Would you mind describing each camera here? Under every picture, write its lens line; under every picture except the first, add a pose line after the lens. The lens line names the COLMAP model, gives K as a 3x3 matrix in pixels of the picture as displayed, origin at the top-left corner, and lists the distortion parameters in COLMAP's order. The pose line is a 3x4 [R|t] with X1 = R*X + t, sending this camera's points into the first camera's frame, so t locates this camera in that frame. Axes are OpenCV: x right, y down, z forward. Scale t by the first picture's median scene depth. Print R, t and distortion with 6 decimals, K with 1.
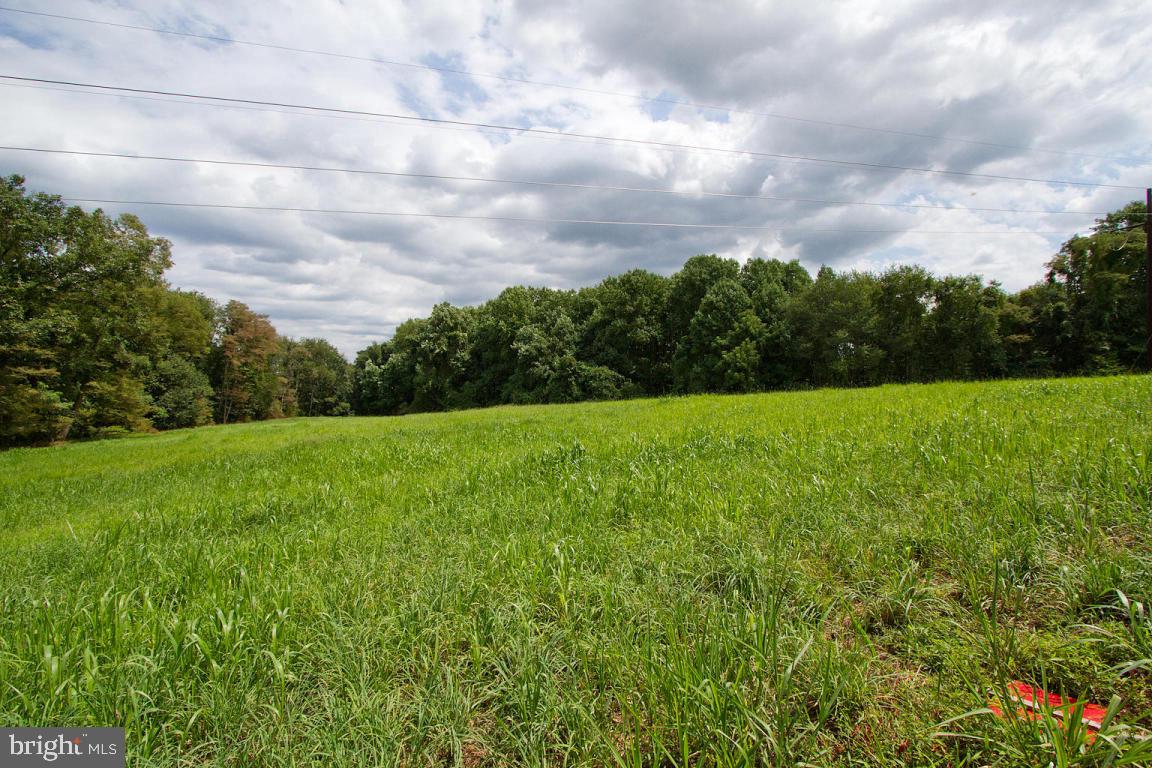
lens RADIAL K [[533.9, 0, 572.7], [0, 533.9, 382.8], [0, 0, 1]] dist [-0.011236, 0.000136]
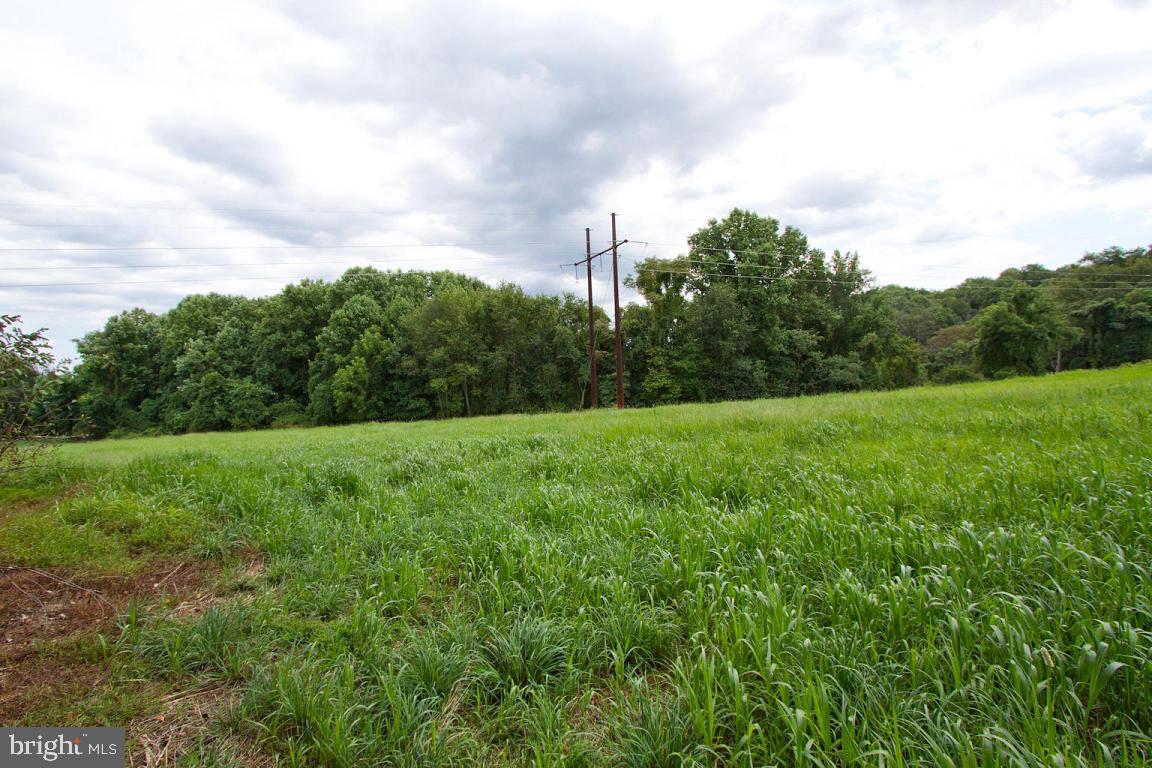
lens RADIAL K [[570.9, 0, 571.6], [0, 570.9, 381.6], [0, 0, 1]] dist [-0.004308, -0.000313]
pose [[0.986512, -0.026620, 0.161512, 0.440756], [0.024793, 0.999604, 0.013321, -0.032705], [-0.161803, -0.009137, 0.986781, -0.087522]]
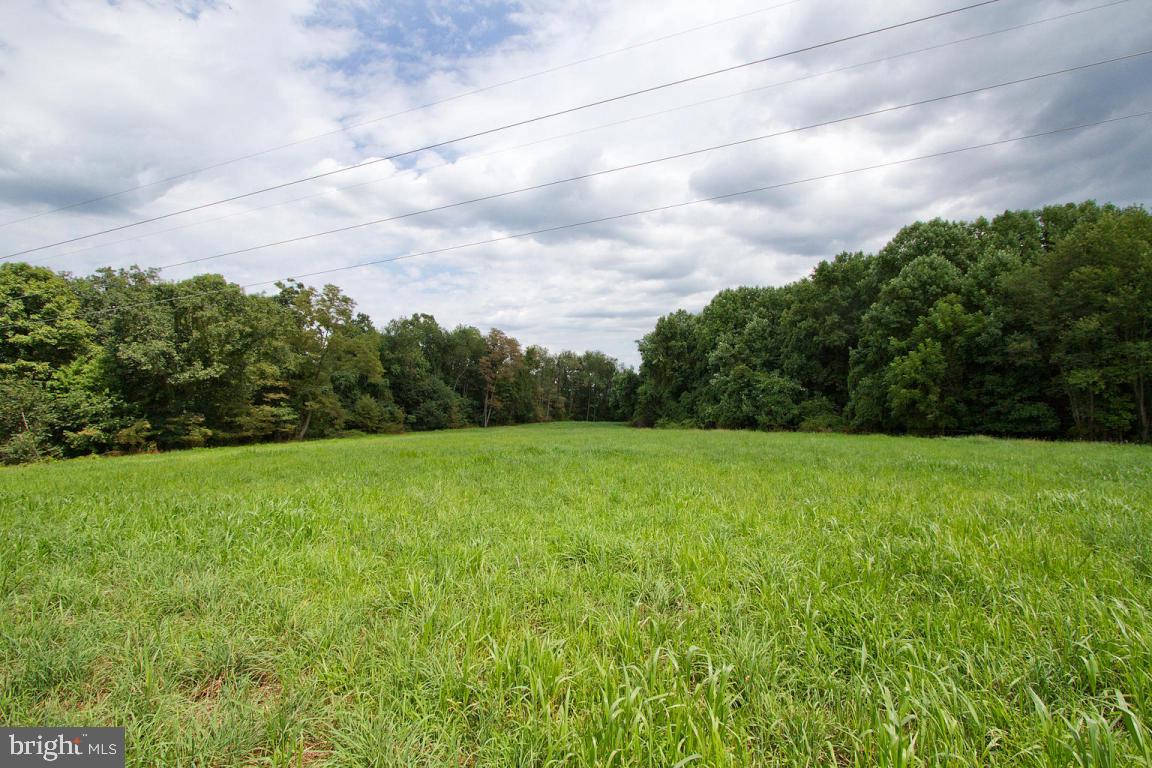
lens RADIAL K [[533.9, 0, 581.0], [0, 533.9, 388.9], [0, 0, 1]] dist [-0.011236, 0.000136]
pose [[0.777326, -0.001762, -0.629096, 0.332486], [0.008973, 0.999925, 0.008287, -0.022014], [0.629034, -0.012087, 0.777284, 0.143826]]
